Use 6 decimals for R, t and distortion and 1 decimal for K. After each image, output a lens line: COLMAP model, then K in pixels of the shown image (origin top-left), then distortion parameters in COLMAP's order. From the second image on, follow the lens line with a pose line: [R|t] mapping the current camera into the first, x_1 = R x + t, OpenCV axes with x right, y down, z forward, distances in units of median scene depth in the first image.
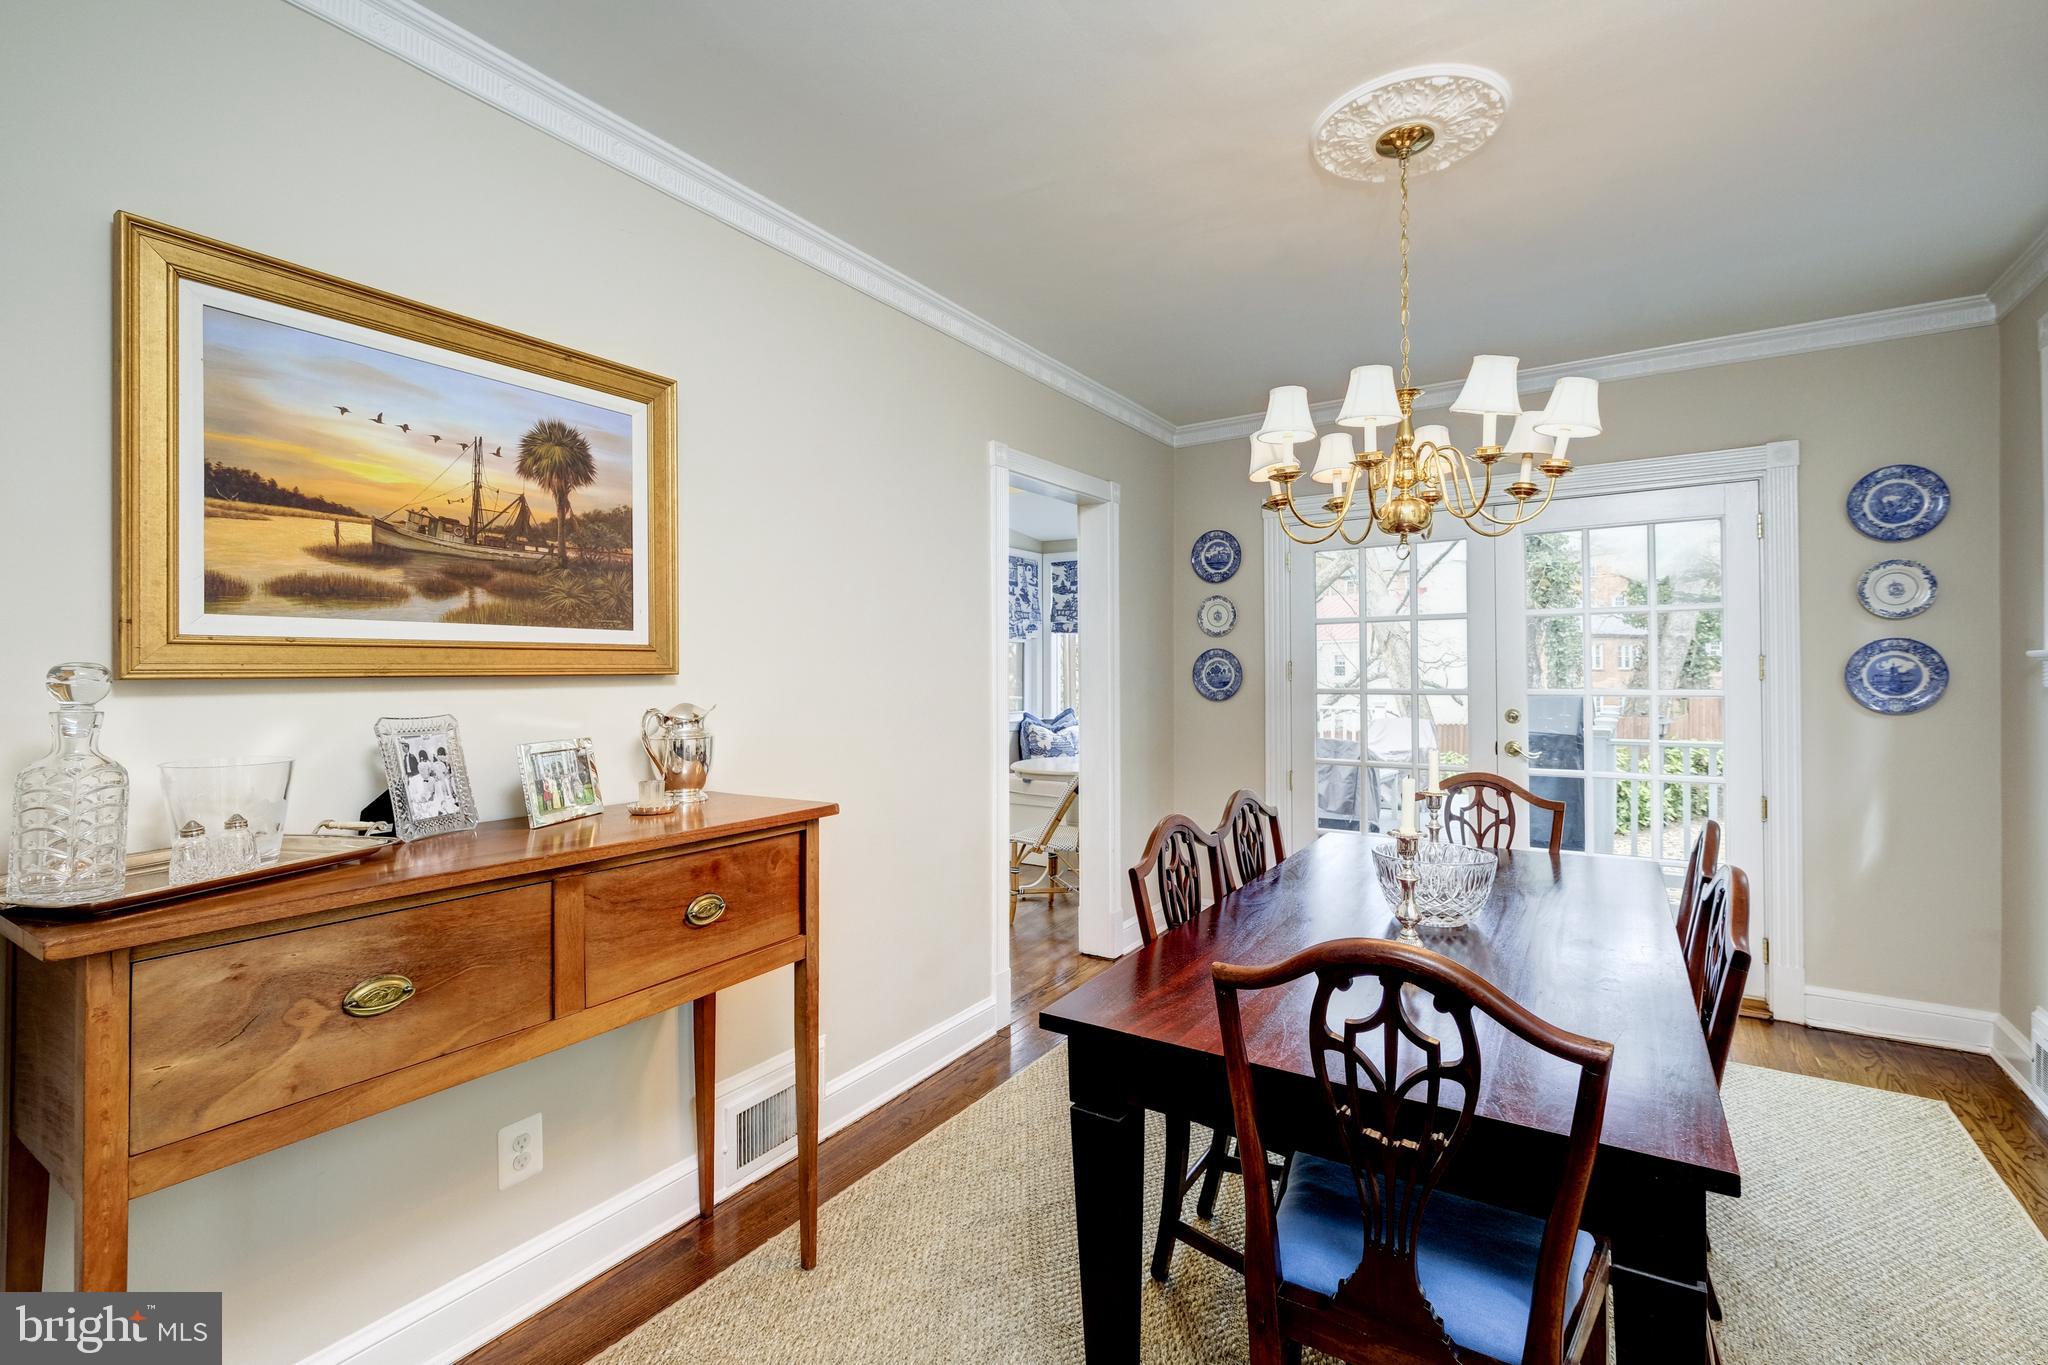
lens RADIAL K [[903.3, 0, 1024.1], [0, 903.3, 680.0], [0, 0, 1]] dist [-0.000780, -0.000132]
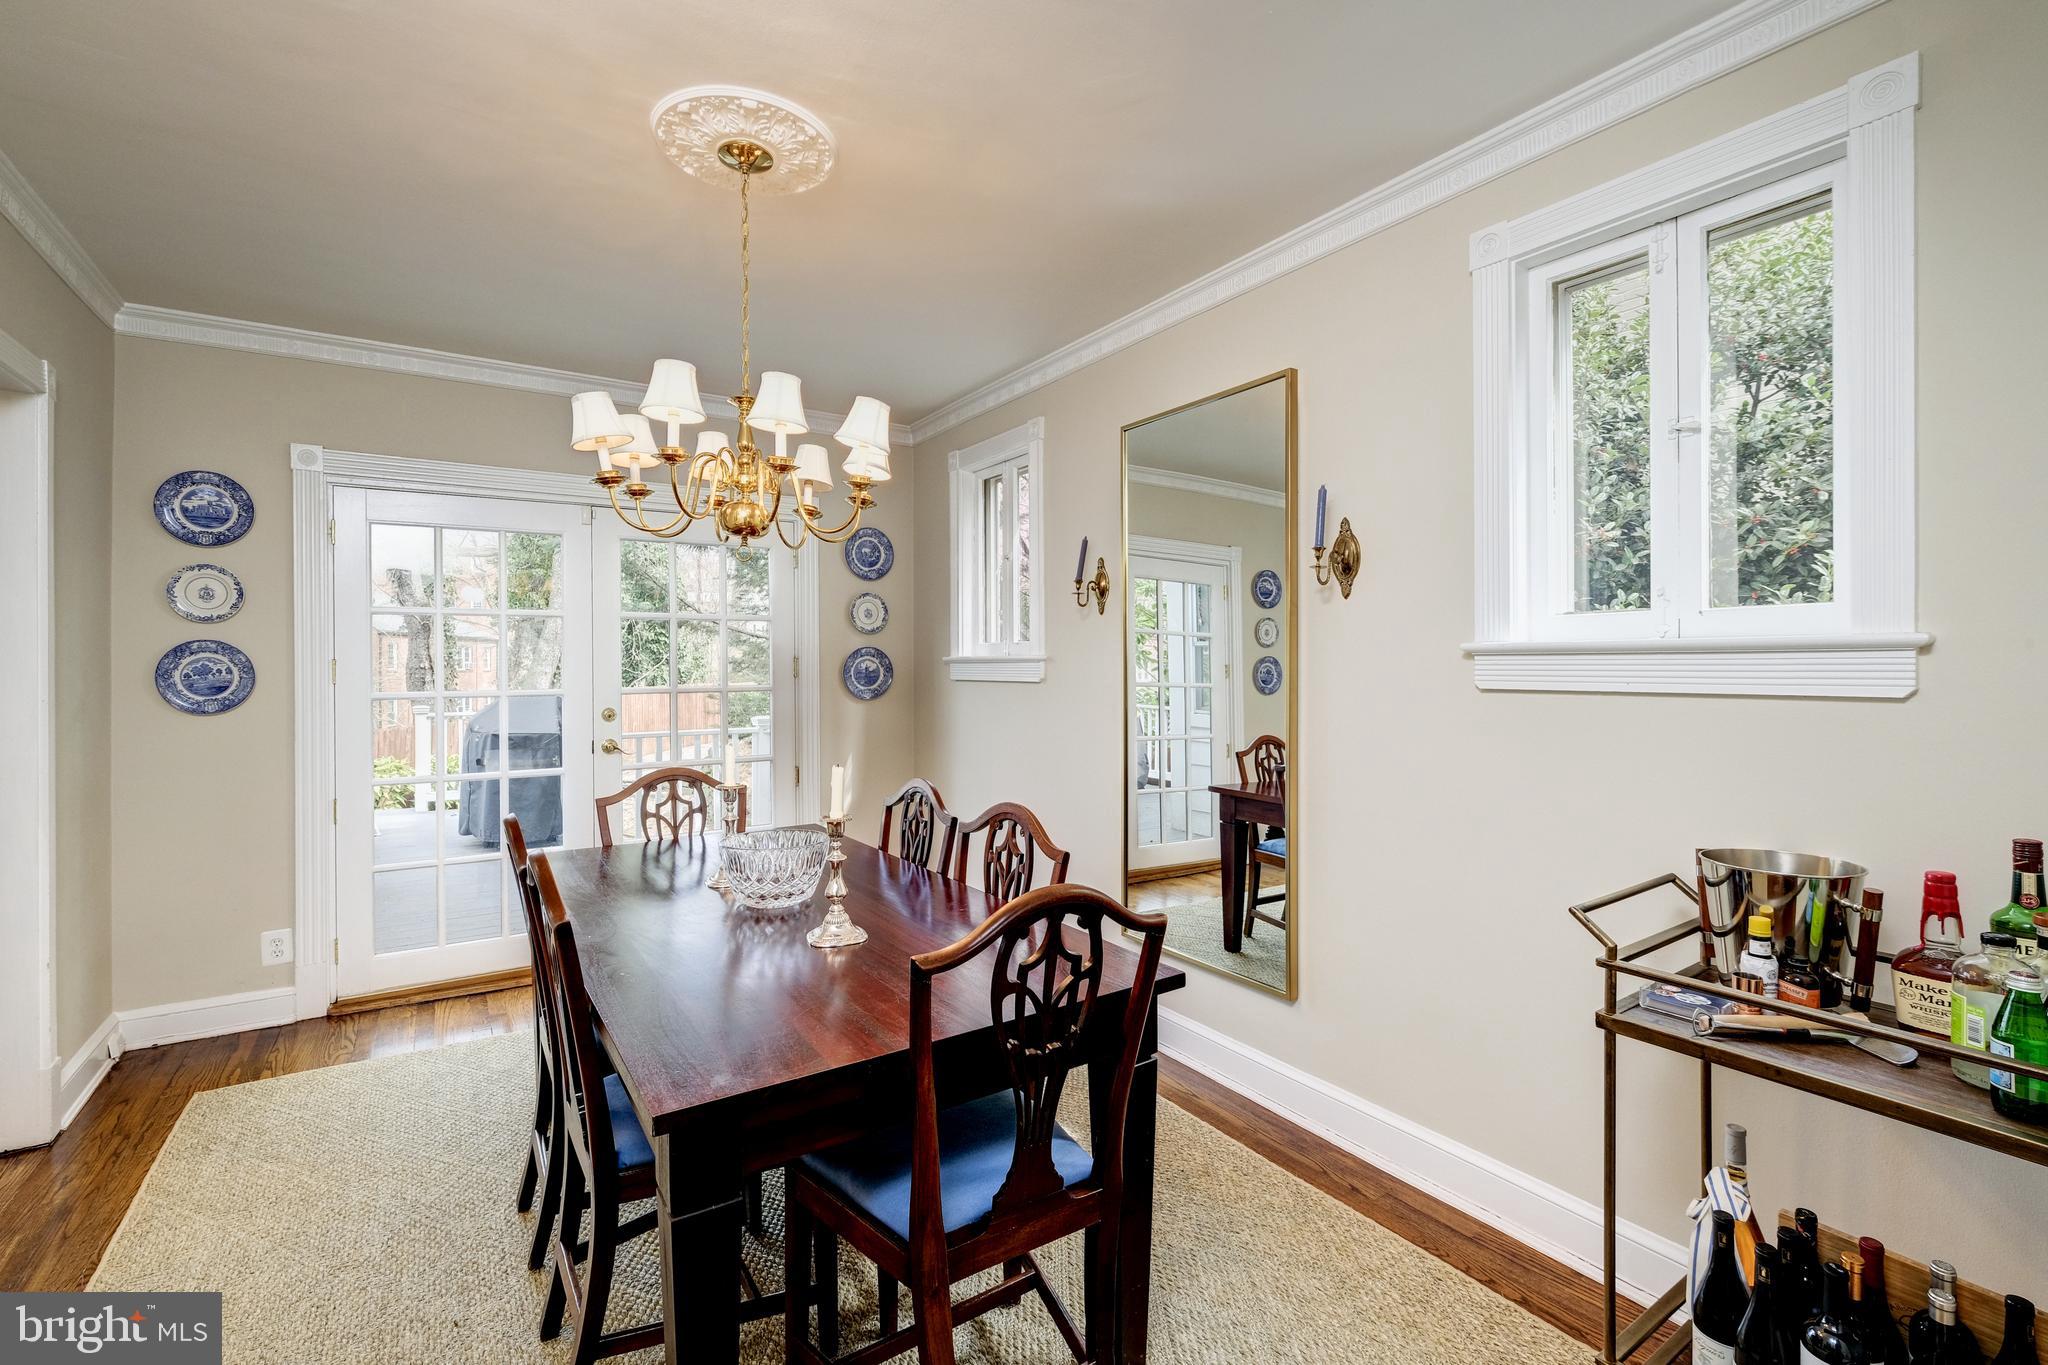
lens RADIAL K [[903.3, 0, 1036.0], [0, 903.3, 678.0], [0, 0, 1]] dist [-0.000780, -0.000132]
pose [[0.390036, -0.009196, 0.920754, -0.289686], [0.012688, 0.999909, 0.004612, -0.000237], [-0.920712, 0.009884, 0.390118, 0.209487]]
